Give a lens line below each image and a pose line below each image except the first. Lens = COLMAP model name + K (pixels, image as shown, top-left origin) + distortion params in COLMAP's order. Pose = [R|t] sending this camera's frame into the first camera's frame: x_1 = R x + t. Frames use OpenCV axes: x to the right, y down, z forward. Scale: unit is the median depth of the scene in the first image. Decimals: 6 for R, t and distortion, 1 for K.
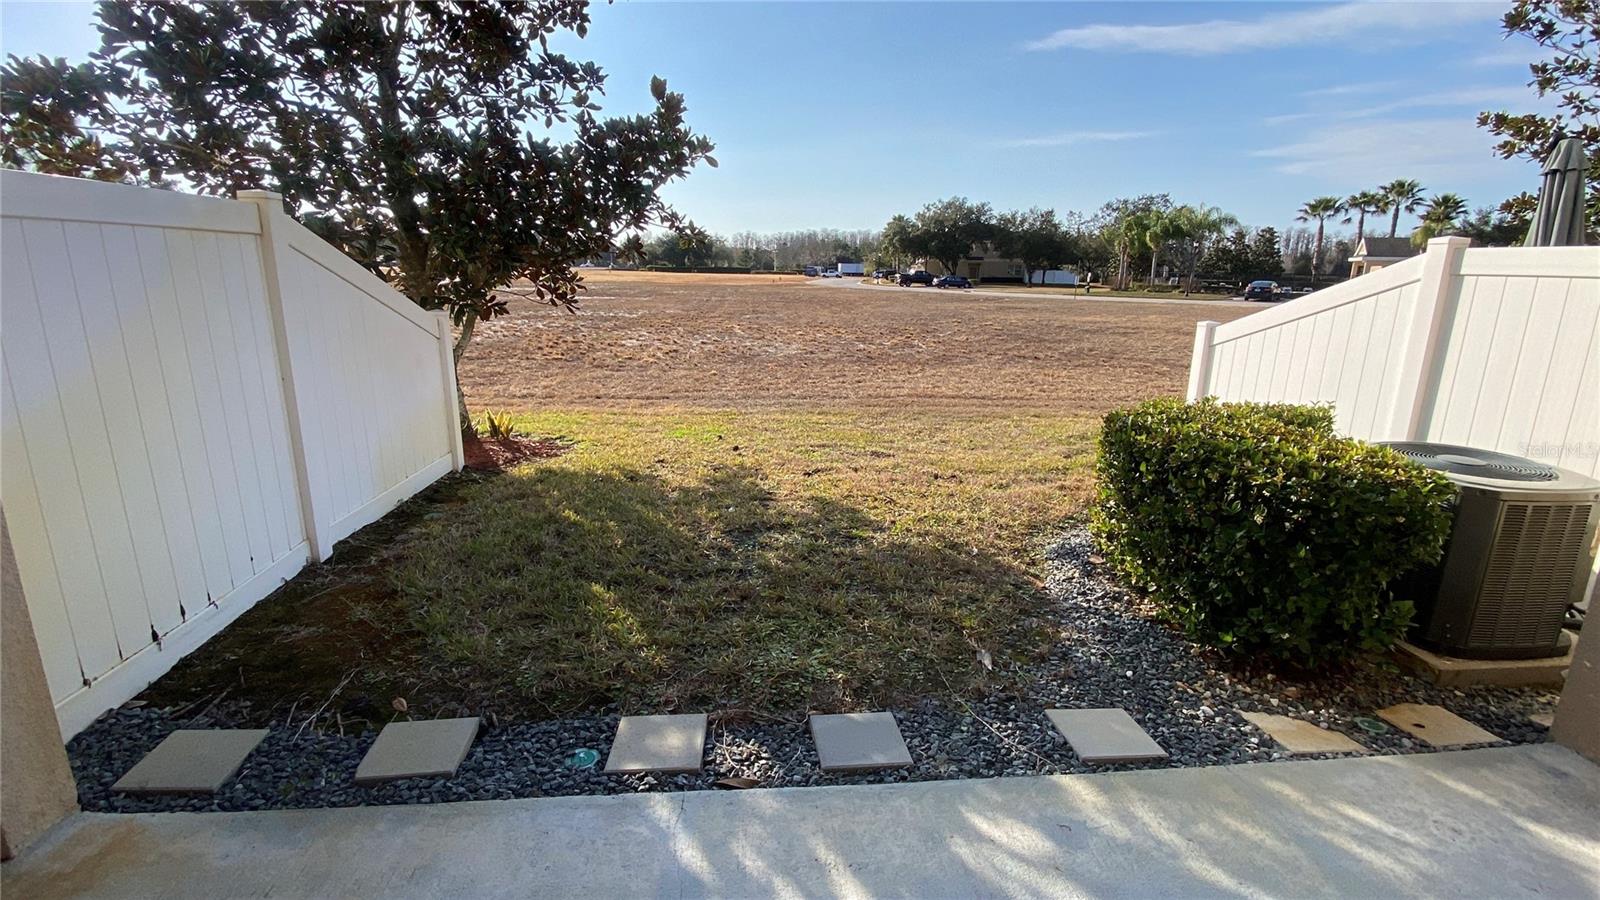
lens RADIAL K [[719.0, 0, 804.3], [0, 719.0, 447.1], [0, 0, 1]] dist [0.016229, -0.022993]
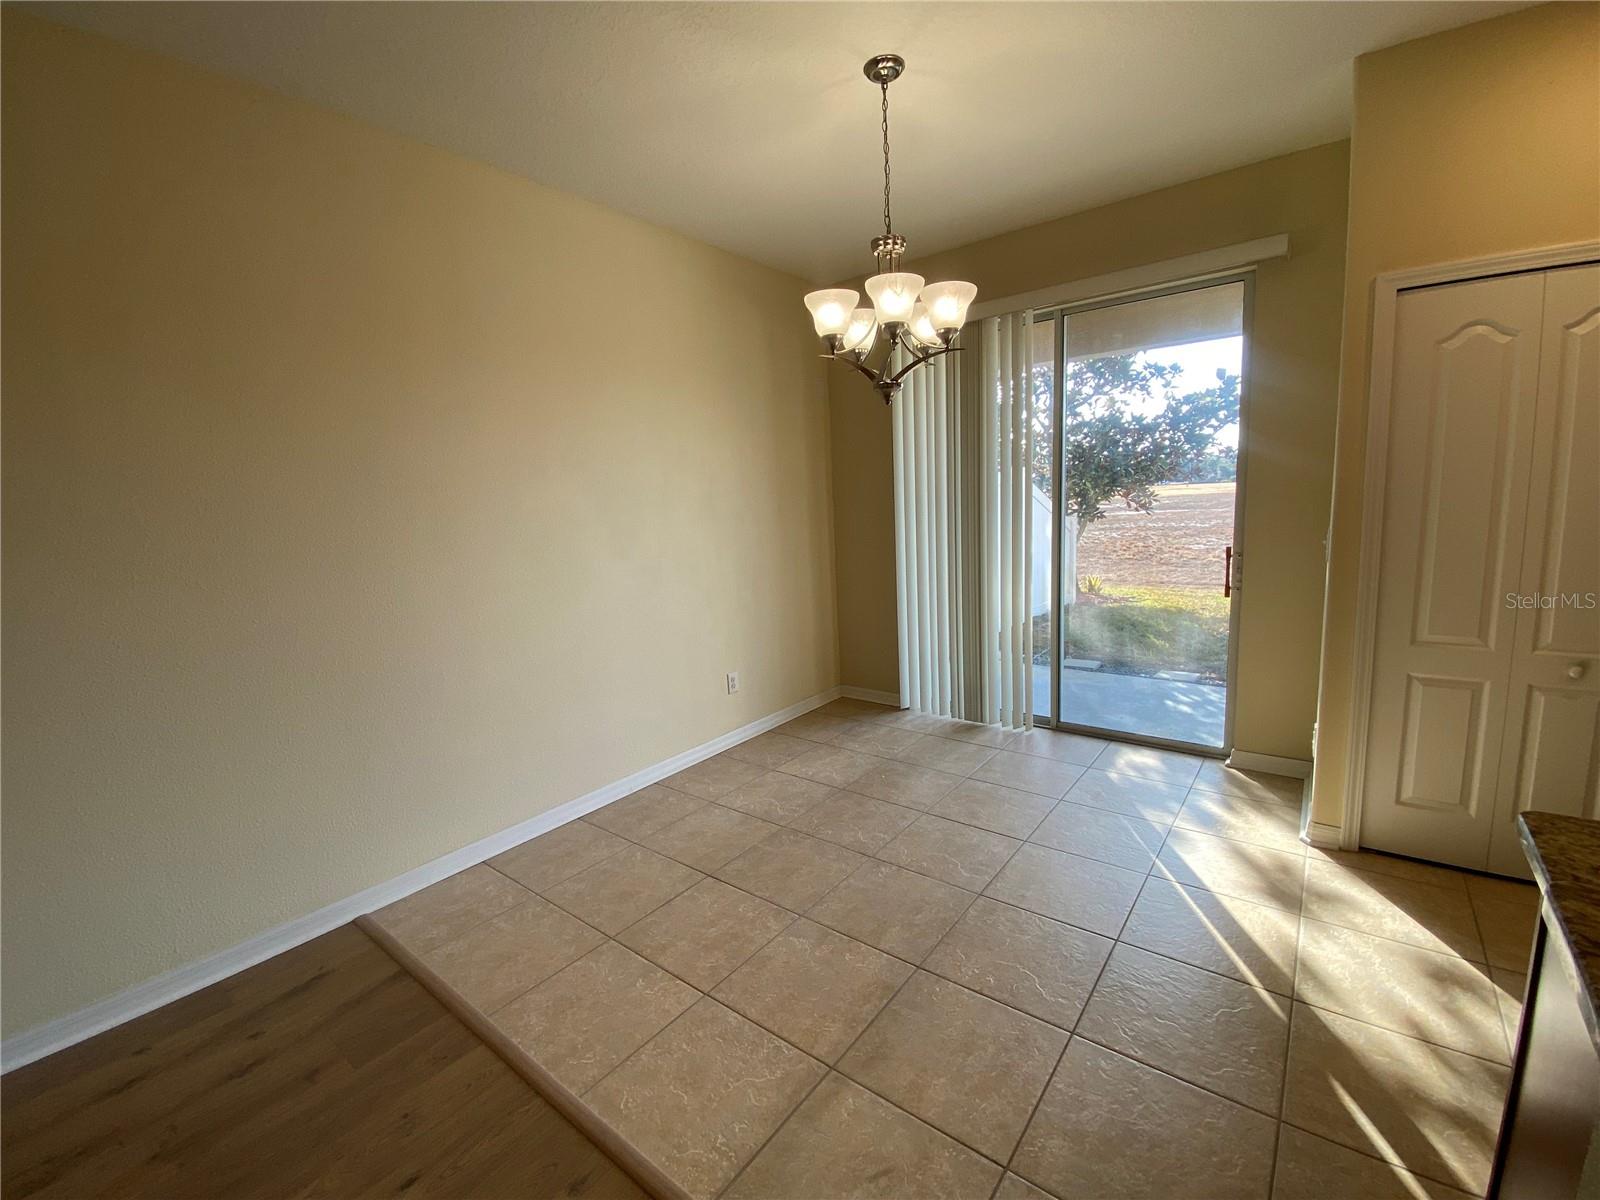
lens RADIAL K [[670.8, 0, 797.4], [0, 670.8, 601.9], [0, 0, 1]] dist [0.039864, -0.031370]
pose [[0.713848, 0.052780, -0.698309, 0.271555], [-0.107174, 0.993643, -0.034457, 0.208899], [0.692051, 0.099438, 0.714966, -0.895214]]
